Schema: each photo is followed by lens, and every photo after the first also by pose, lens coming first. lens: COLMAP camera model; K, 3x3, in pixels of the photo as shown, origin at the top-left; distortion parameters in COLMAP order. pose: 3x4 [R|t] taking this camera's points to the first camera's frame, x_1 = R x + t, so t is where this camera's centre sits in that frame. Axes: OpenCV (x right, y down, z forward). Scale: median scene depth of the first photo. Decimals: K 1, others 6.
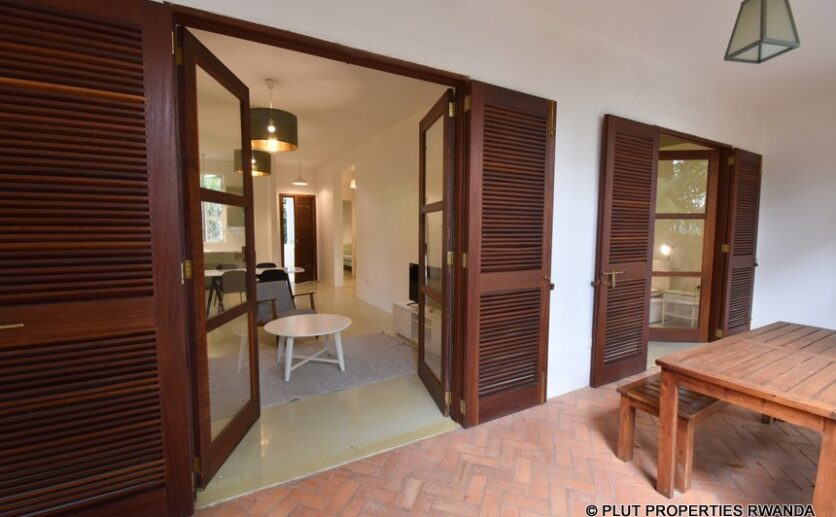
lens RADIAL K [[370.3, 0, 420.1], [0, 370.3, 261.2], [0, 0, 1]] dist [-0.000247, -0.002366]
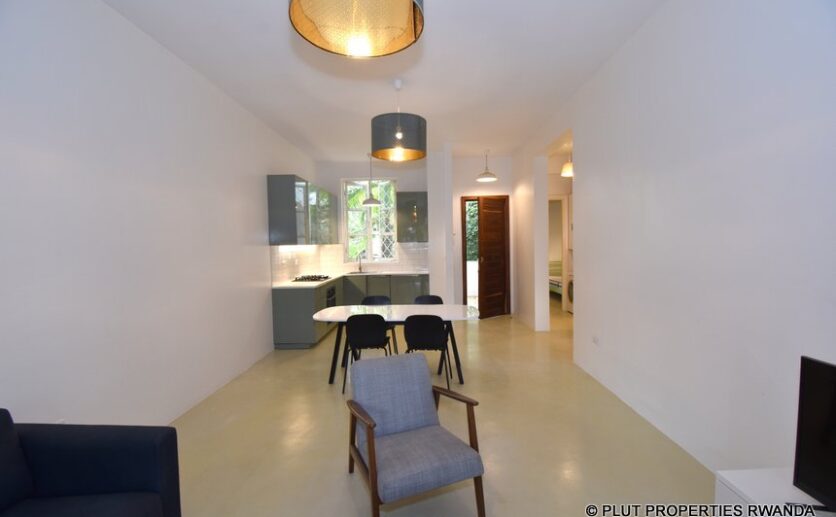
lens RADIAL K [[370.3, 0, 398.3], [0, 370.3, 266.4], [0, 0, 1]] dist [-0.000247, -0.002366]
pose [[0.831371, 0.010765, -0.555614, -0.066765], [-0.020867, 0.999712, -0.011853, -0.030275], [0.555326, 0.021448, 0.831356, 0.307809]]
